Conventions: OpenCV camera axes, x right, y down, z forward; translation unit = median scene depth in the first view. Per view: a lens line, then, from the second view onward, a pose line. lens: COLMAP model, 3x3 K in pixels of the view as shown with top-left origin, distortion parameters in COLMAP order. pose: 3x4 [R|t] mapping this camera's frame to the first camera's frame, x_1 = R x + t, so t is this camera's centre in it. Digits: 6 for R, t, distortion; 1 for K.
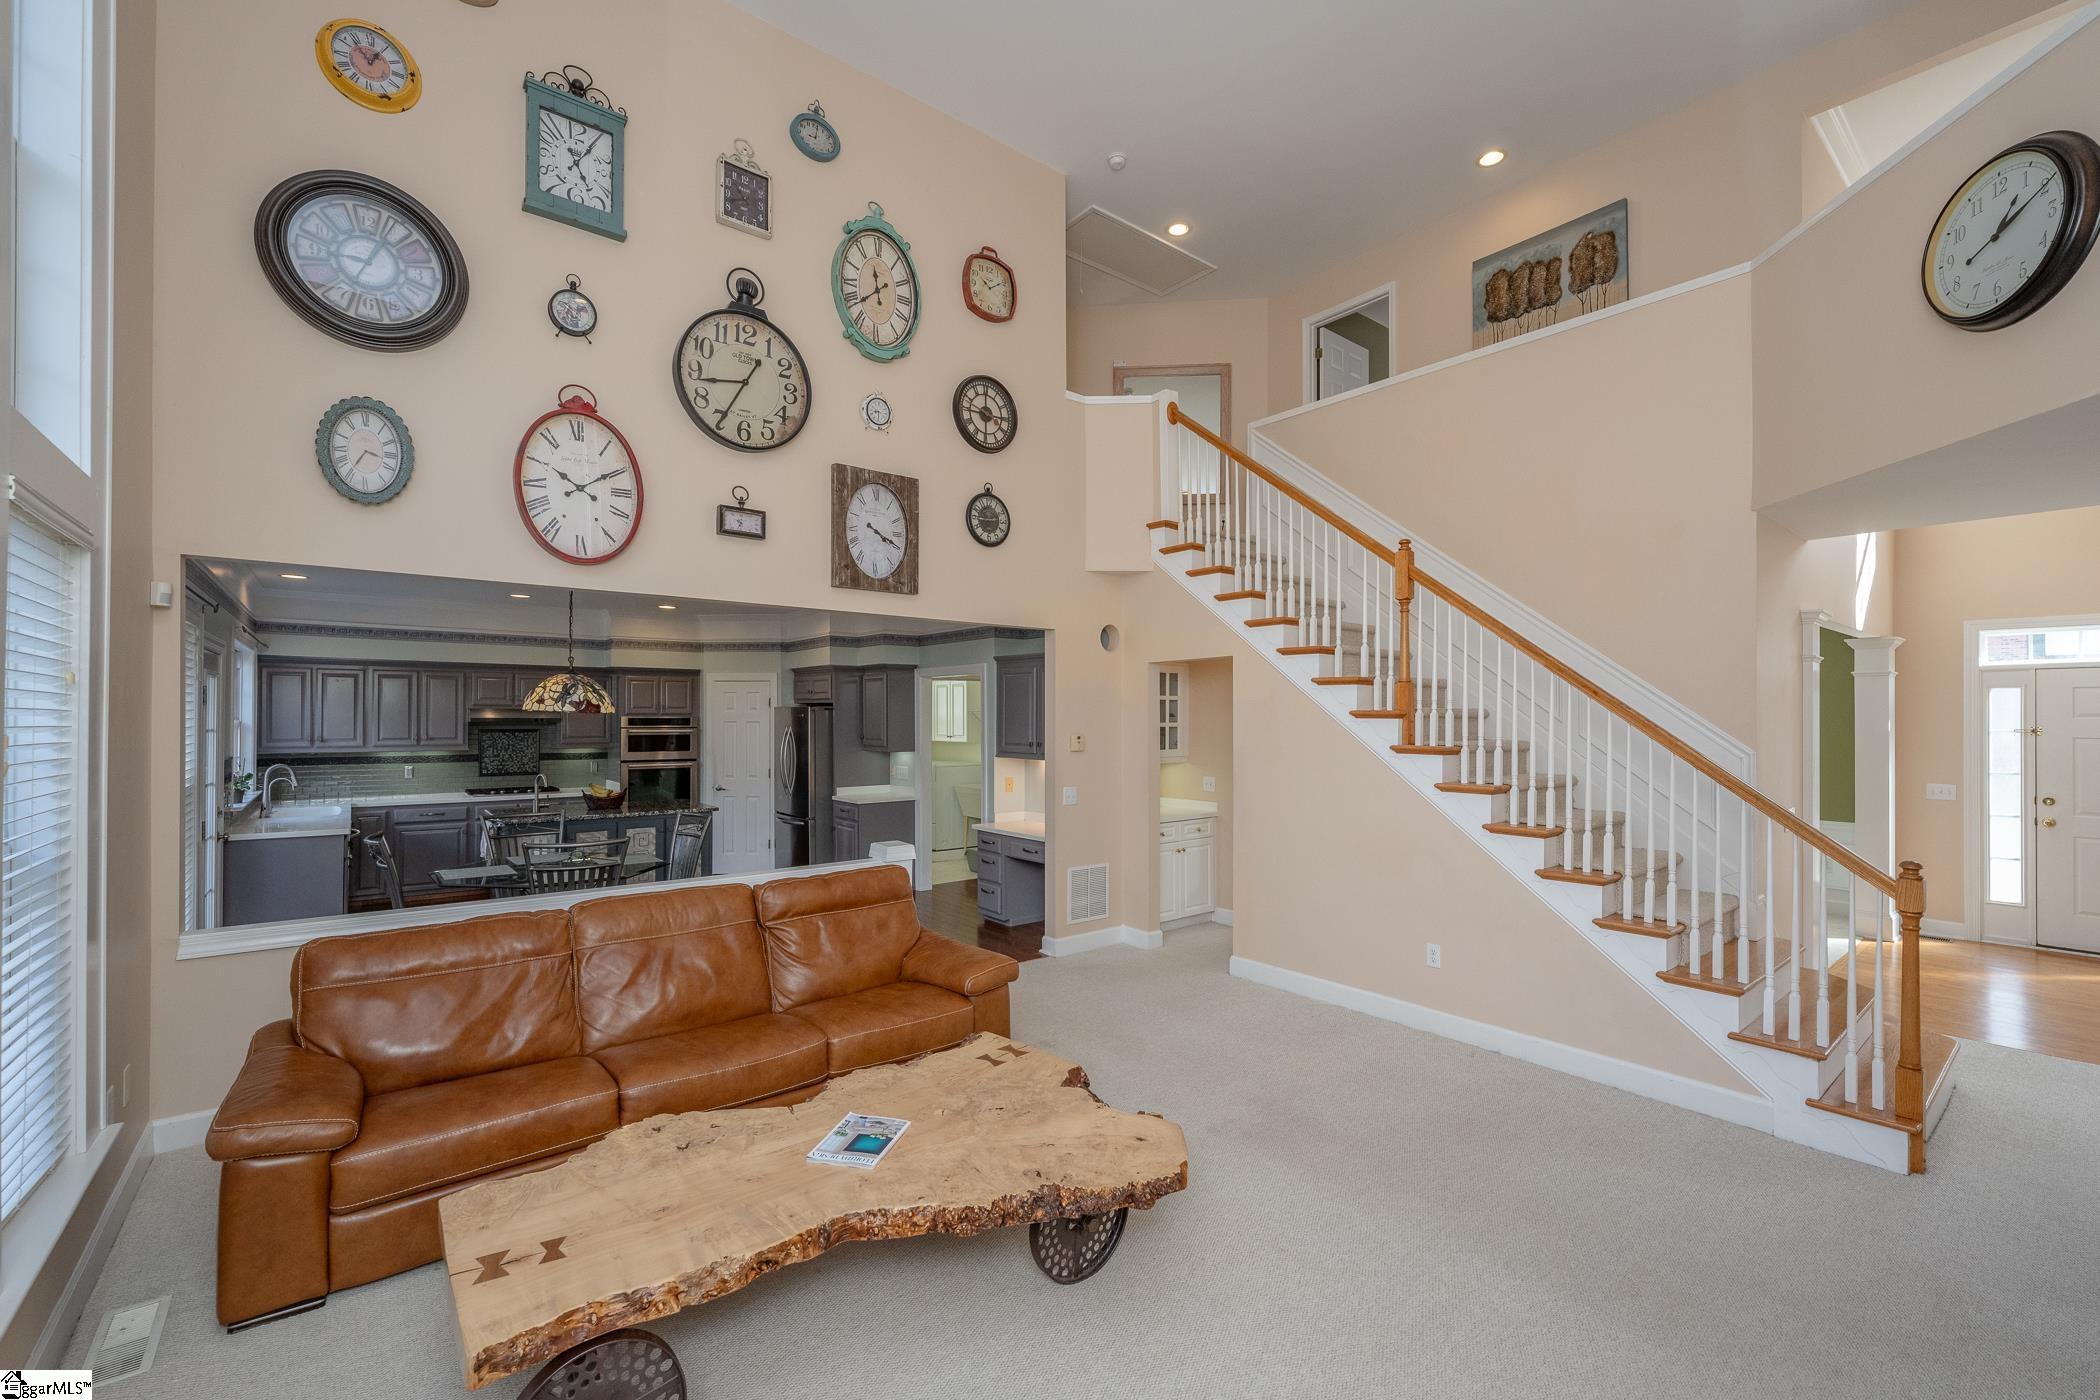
lens RADIAL K [[867.5, 0, 1044.6], [0, 867.5, 711.8], [0, 0, 1]] dist [-0.006210, -0.000531]
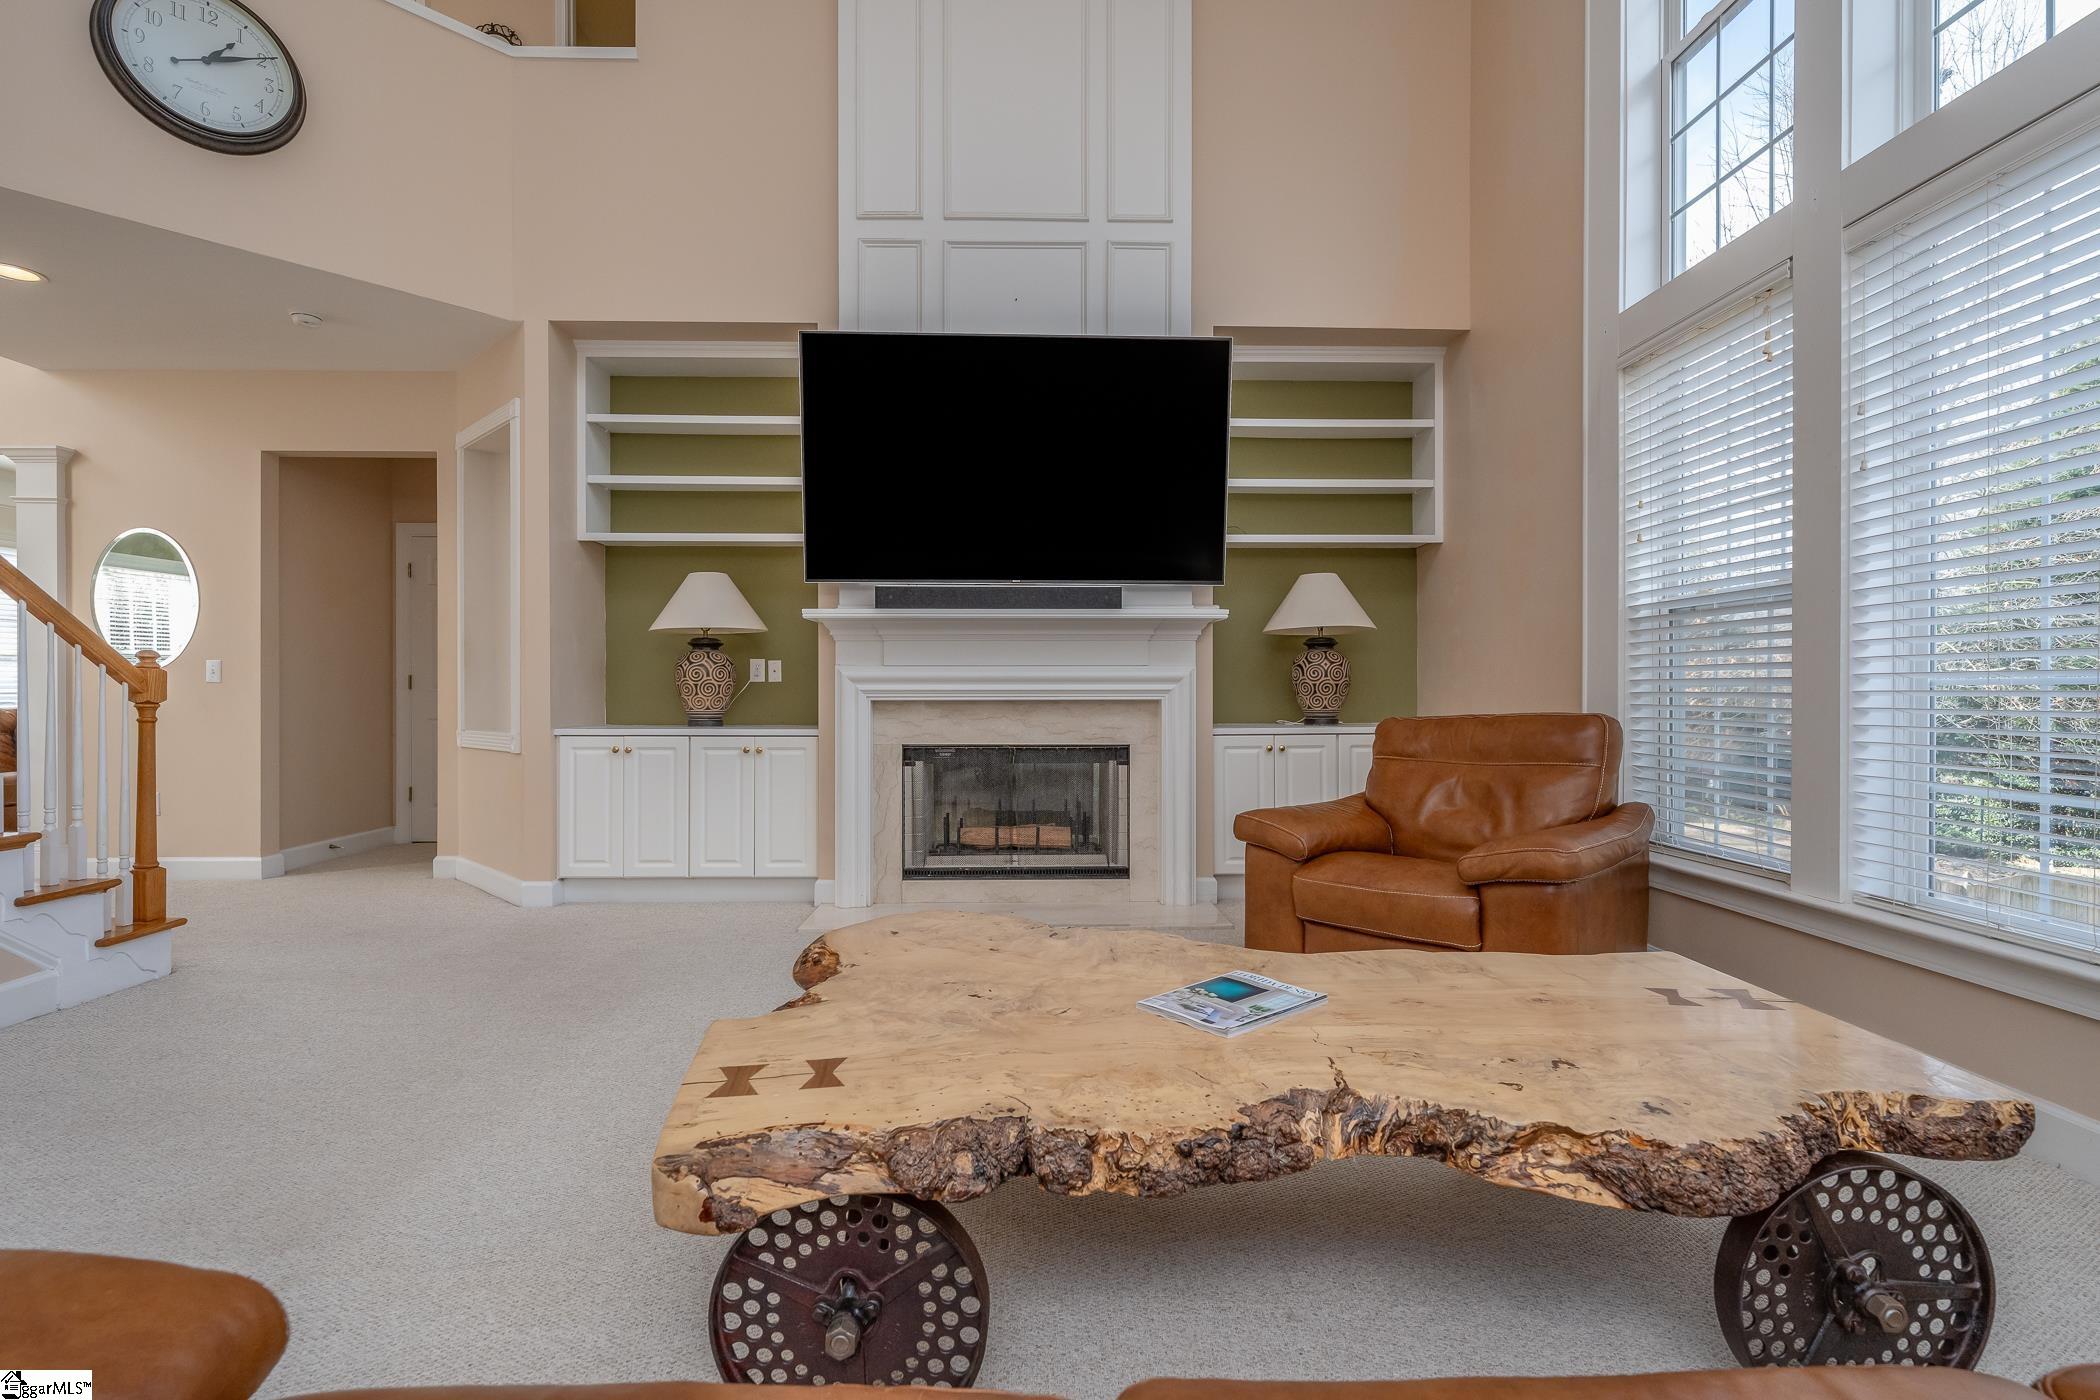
lens RADIAL K [[965.6, 0, 1031.6], [0, 965.6, 688.8], [0, 0, 1]] dist [-0.000669, -0.001504]
pose [[-0.790458, -0.002654, 0.612510, -0.252314], [-0.009426, 0.999925, -0.007831, 0.140971], [-0.612443, -0.011963, -0.790424, 0.799457]]
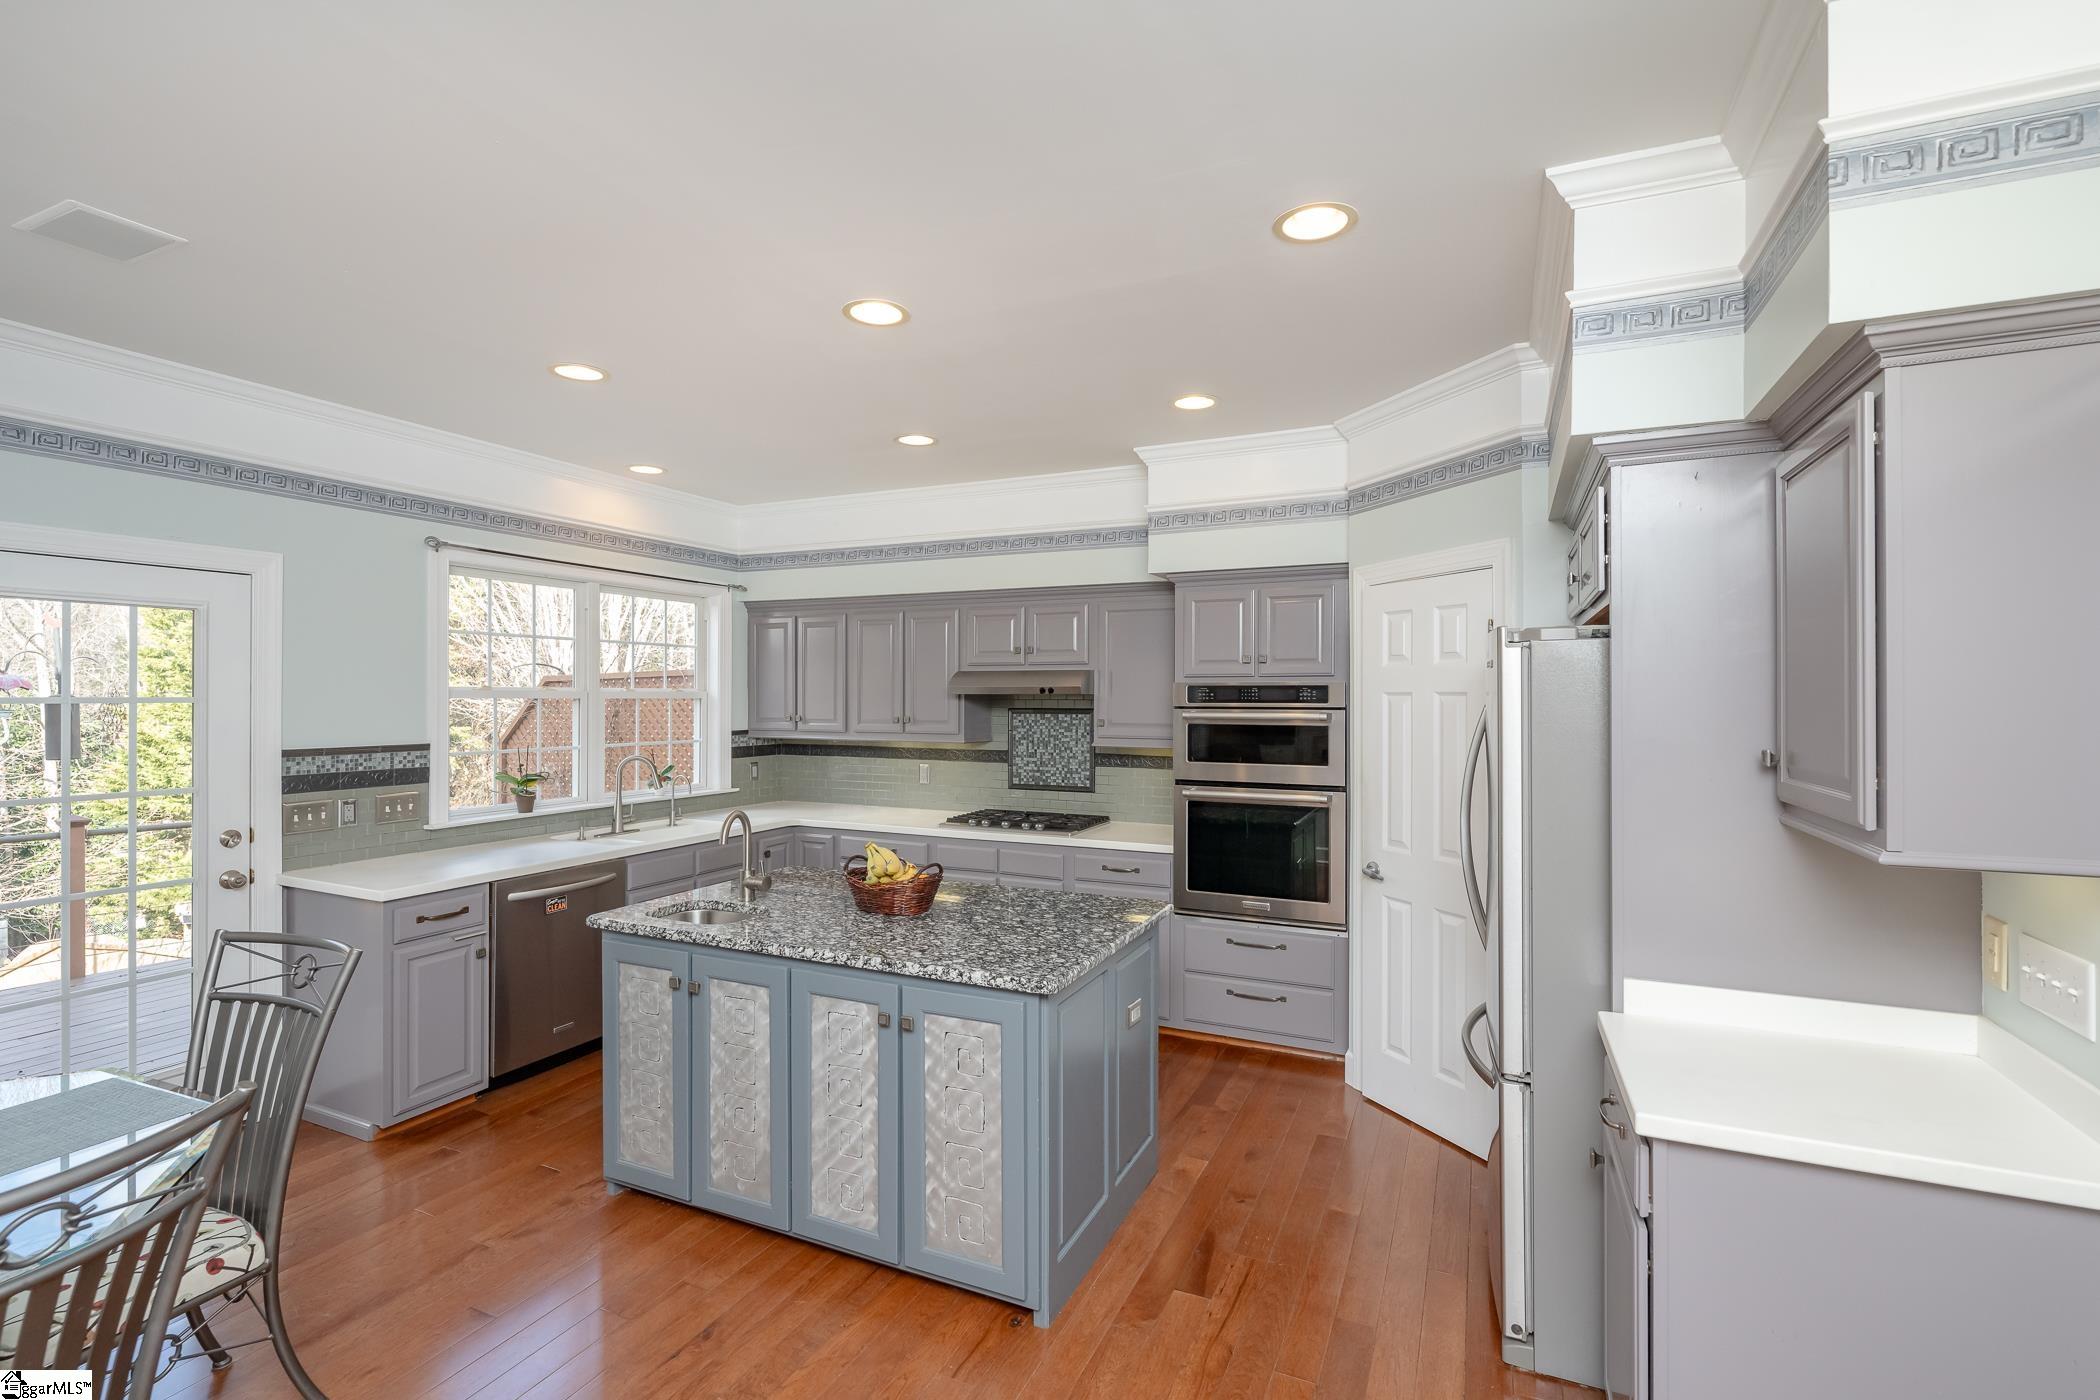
lens RADIAL K [[965.6, 0, 1069.7], [0, 965.6, 699.2], [0, 0, 1]] dist [-0.000669, -0.001504]
pose [[0.467095, 0.003260, -0.884201, -0.117157], [0.002982, 0.999982, 0.005262, 0.020179], [0.884202, -0.005094, 0.467077, 1.259925]]
